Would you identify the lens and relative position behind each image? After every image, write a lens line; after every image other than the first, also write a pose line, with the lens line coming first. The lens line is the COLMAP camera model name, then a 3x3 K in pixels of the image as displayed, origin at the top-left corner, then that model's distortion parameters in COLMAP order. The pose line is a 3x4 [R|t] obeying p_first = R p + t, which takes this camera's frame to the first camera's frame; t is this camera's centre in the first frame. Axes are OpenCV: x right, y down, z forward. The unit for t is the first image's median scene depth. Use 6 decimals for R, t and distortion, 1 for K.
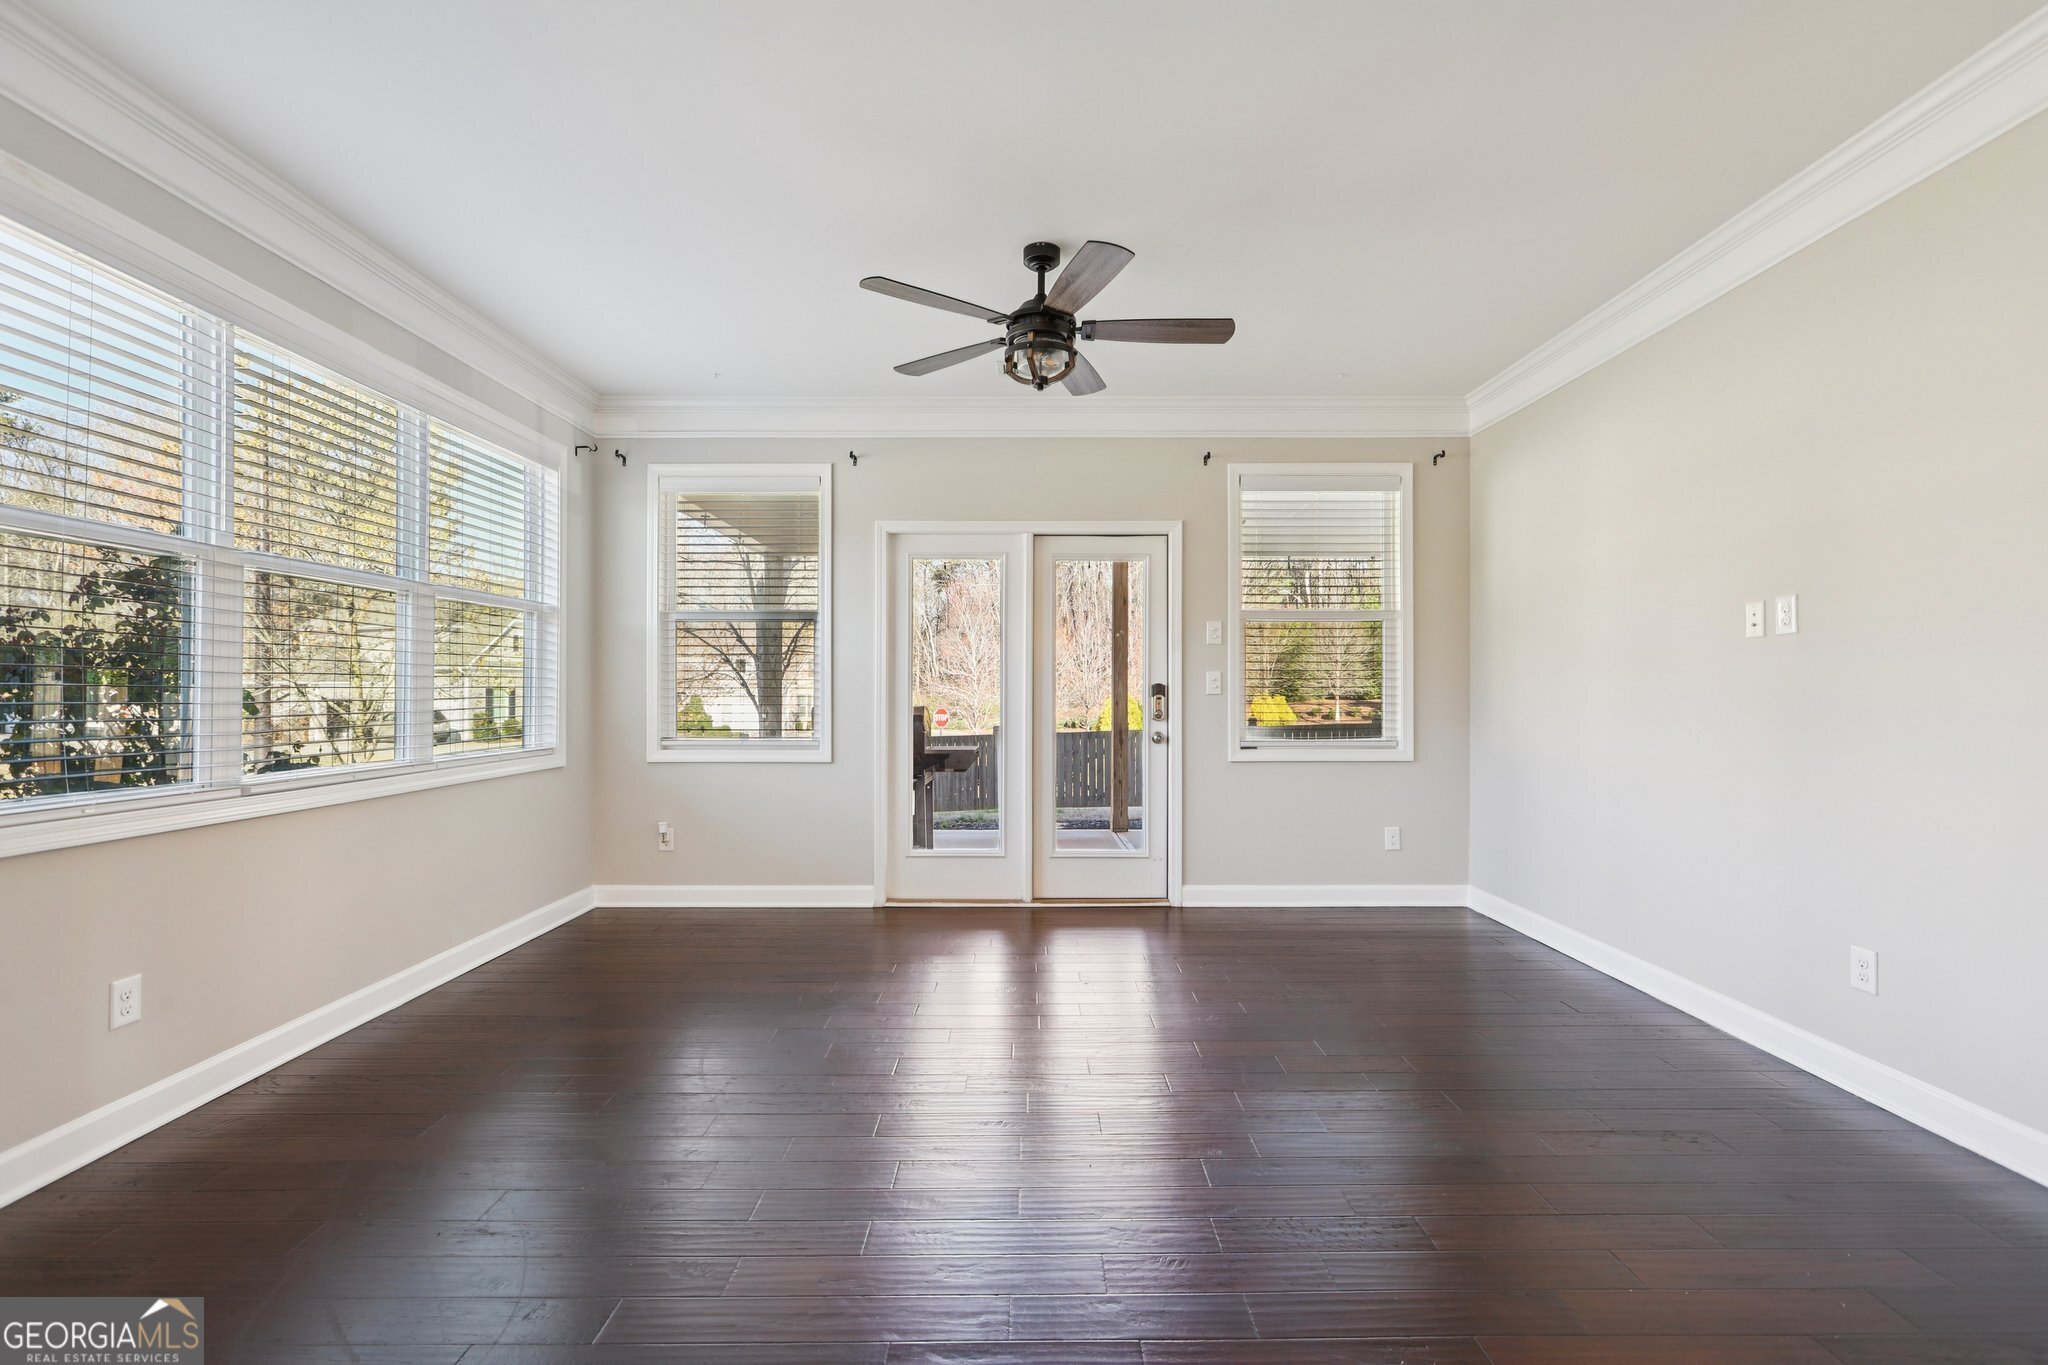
lens RADIAL K [[912.5, 0, 1023.6], [0, 912.5, 683.5], [0, 0, 1]] dist [-0.007605, 0.003876]
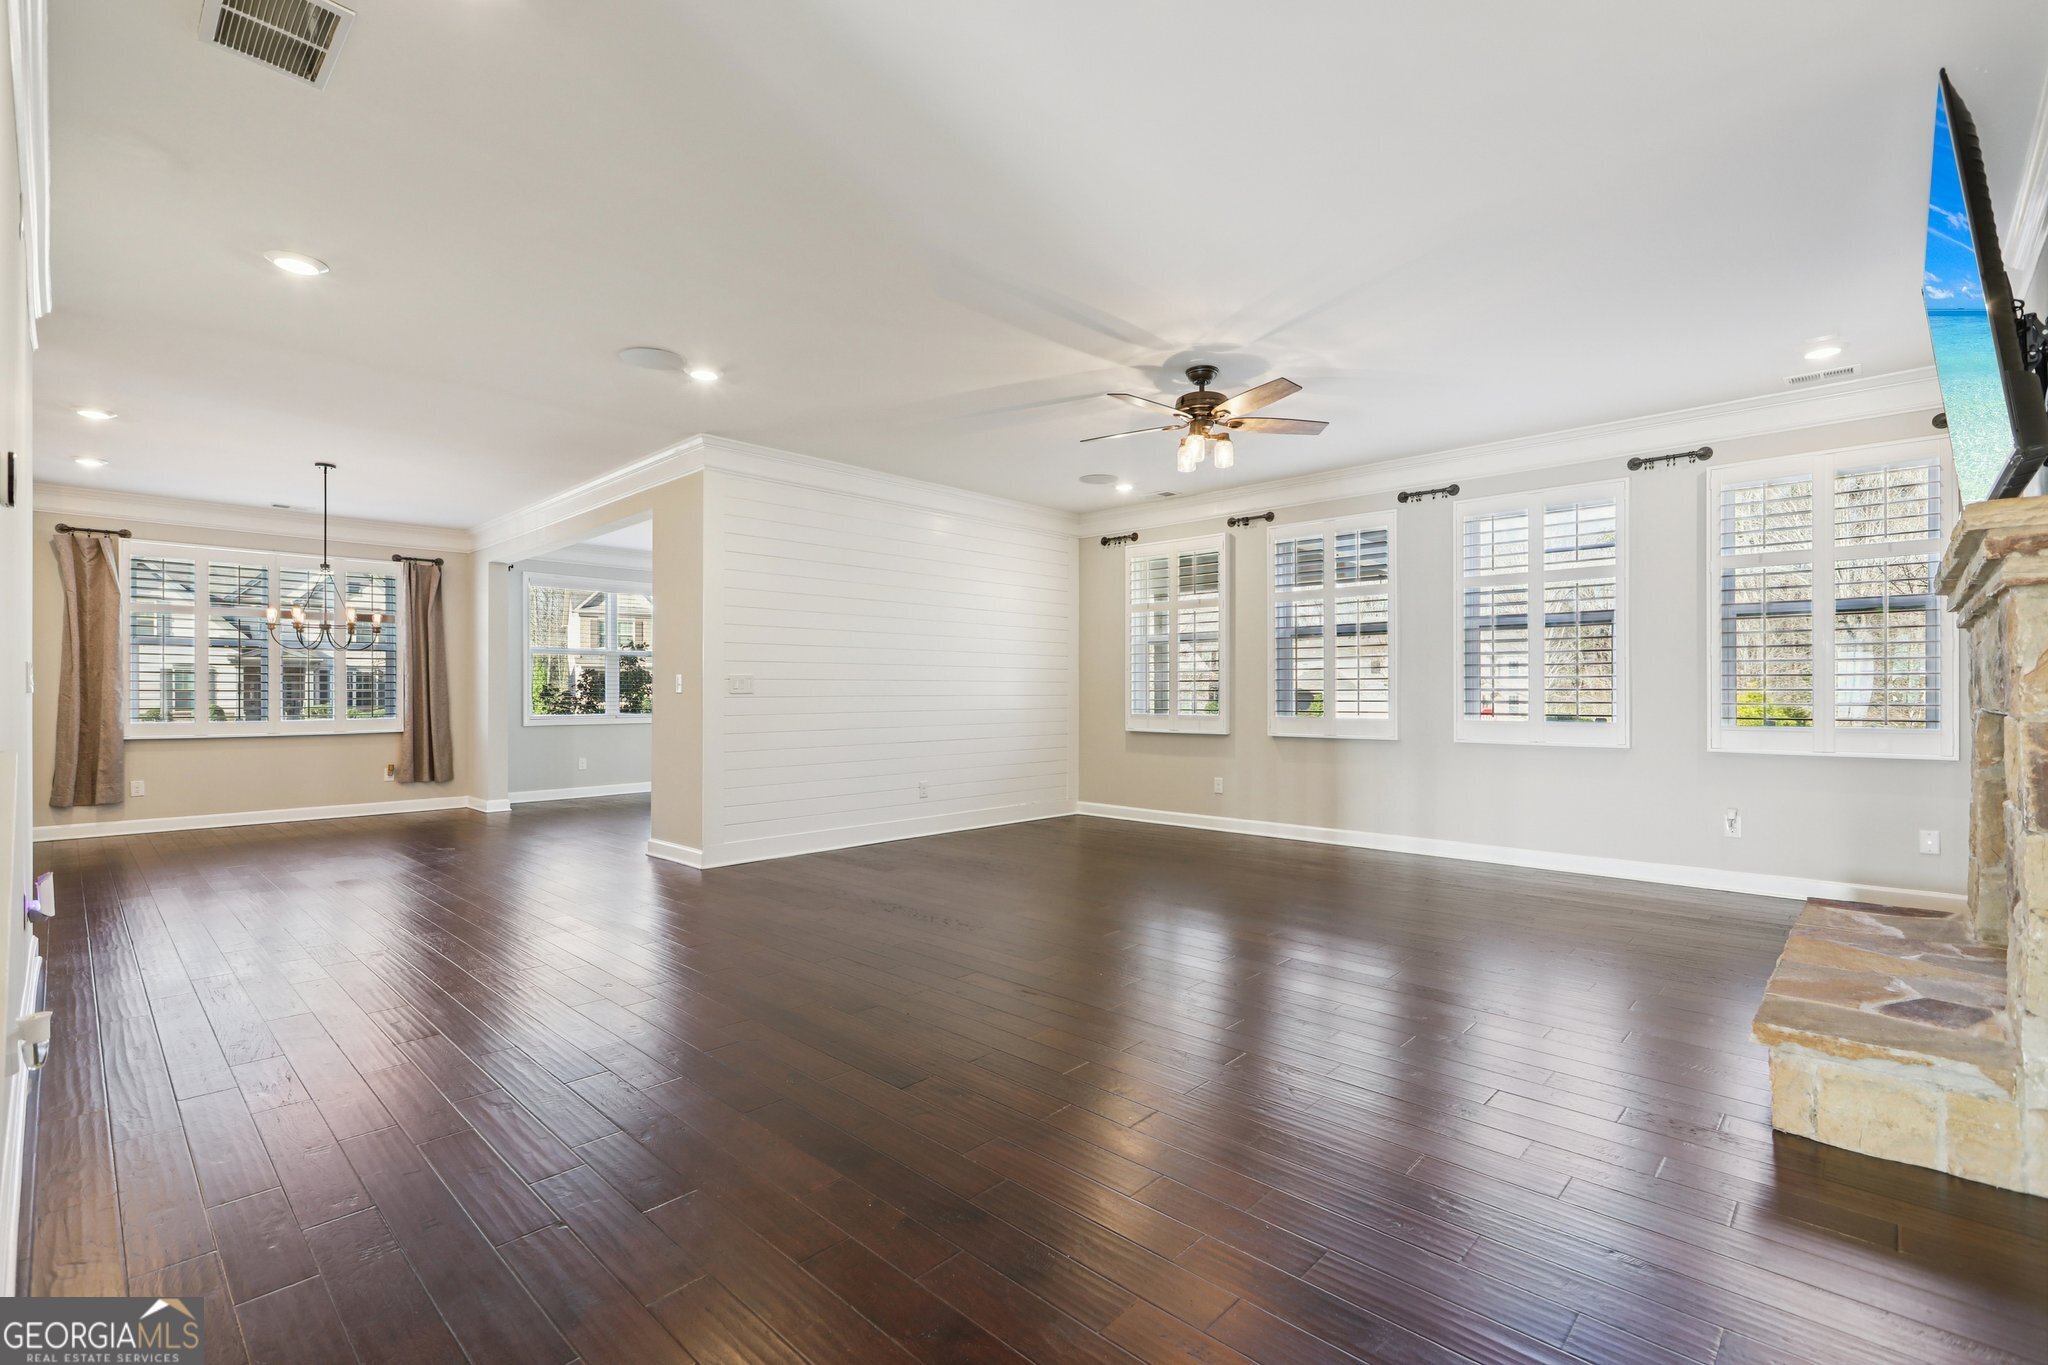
lens RADIAL K [[912.5, 0, 1038.4], [0, 912.5, 687.0], [0, 0, 1]] dist [-0.007605, 0.003876]
pose [[0.732984, -0.006295, -0.680217, 1.629794], [0.007832, 0.999969, -0.000814, 0.008509], [0.680201, -0.004731, 0.733010, -0.308231]]
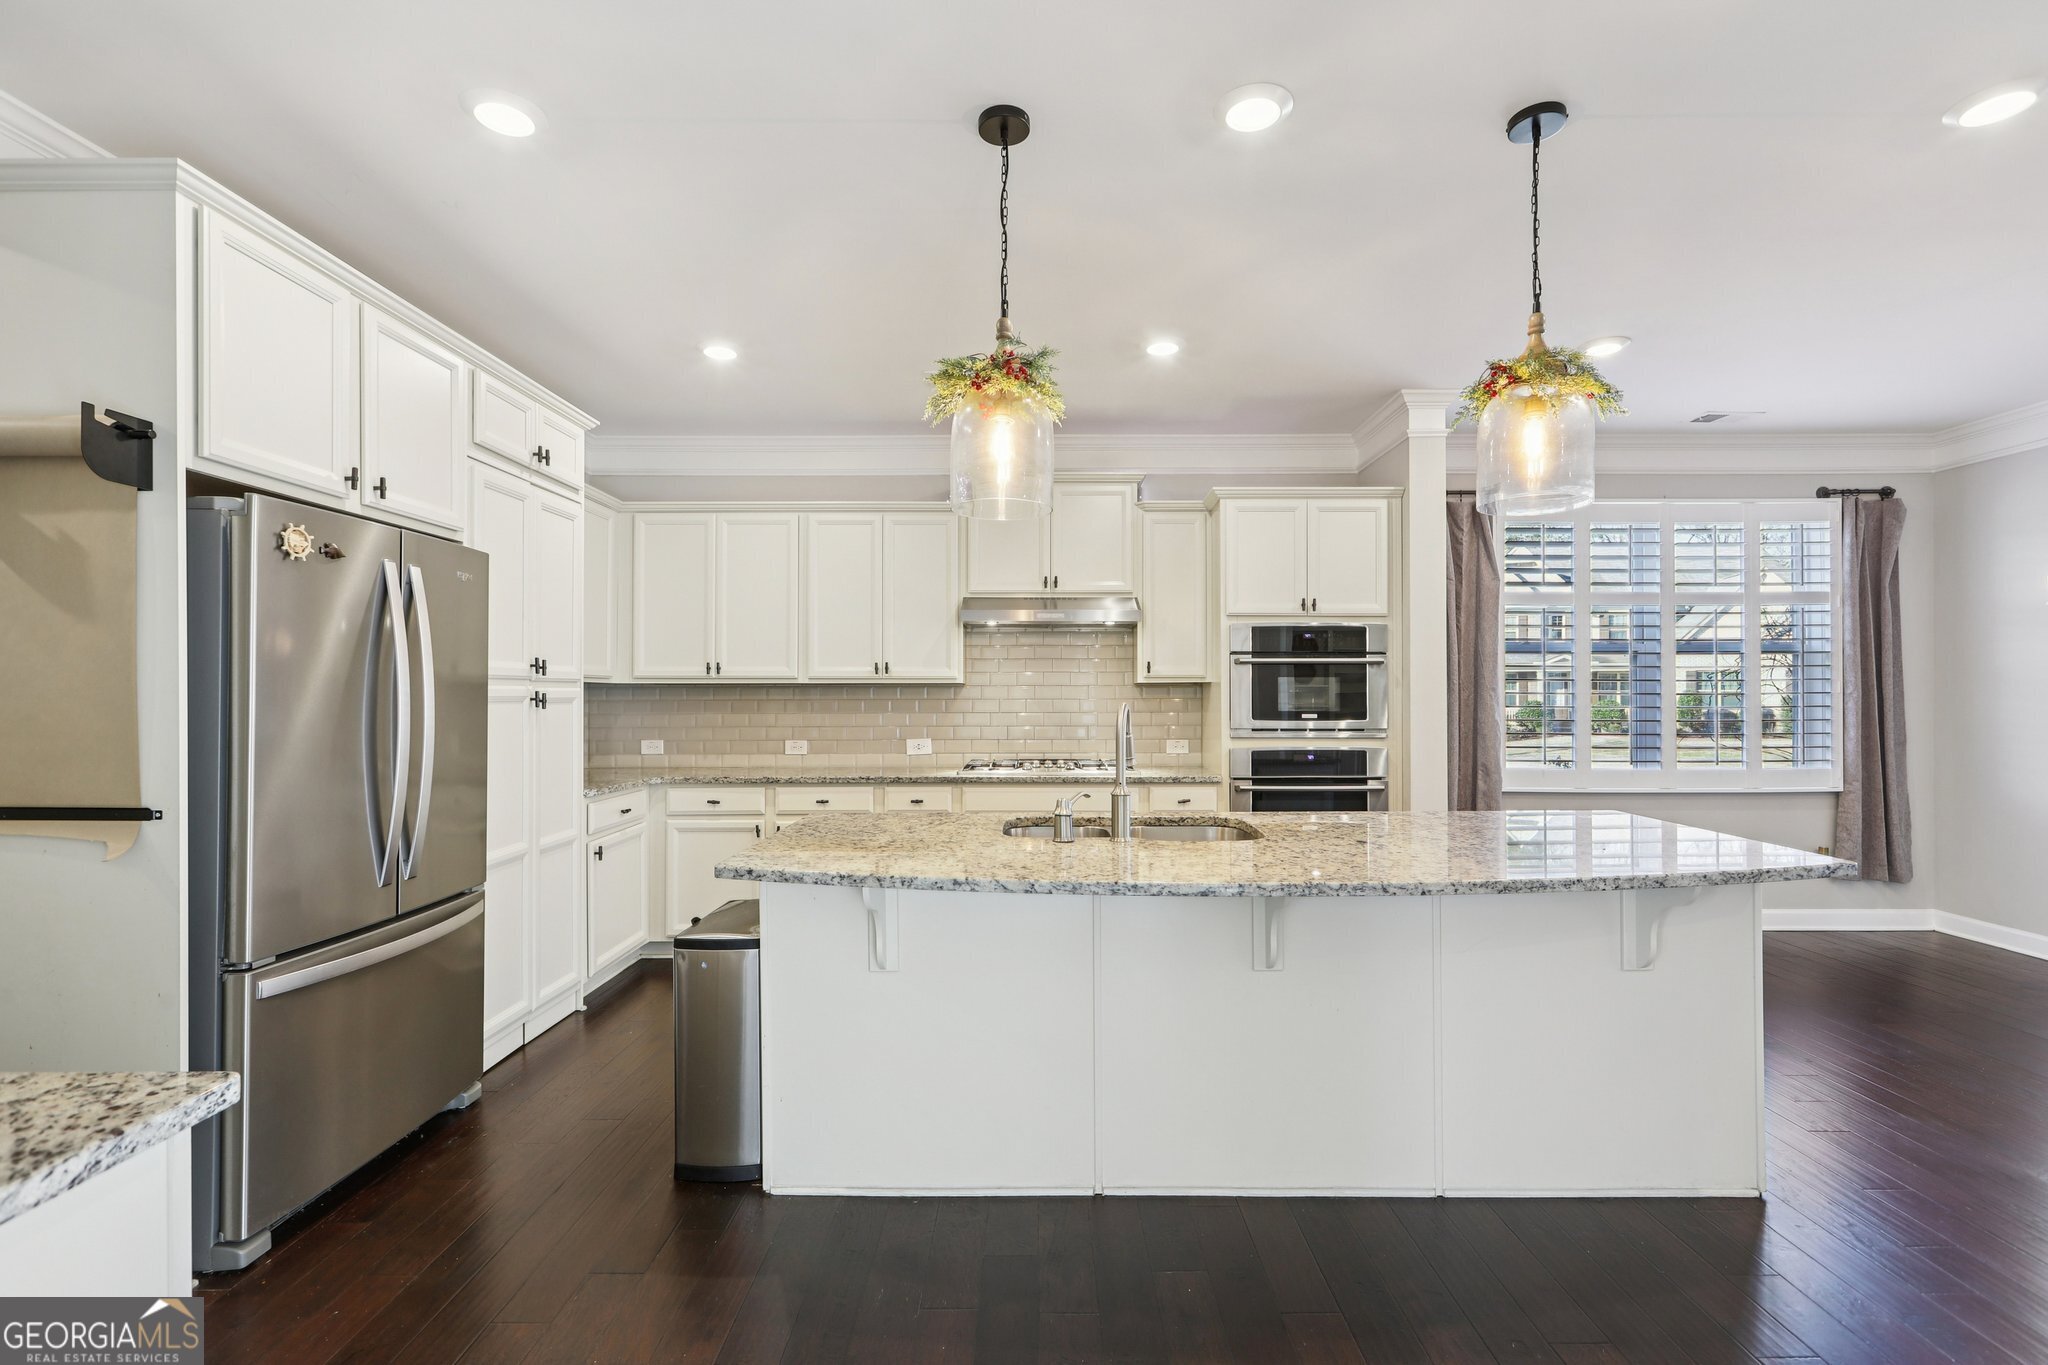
lens RADIAL K [[912.5, 0, 1029.1], [0, 912.5, 687.1], [0, 0, 1]] dist [-0.007605, 0.003876]
pose [[-0.001999, -0.006972, -0.999974, 0.554031], [0.007485, 0.999948, -0.006986, -0.032698], [0.999970, -0.007499, -0.001947, -0.760109]]
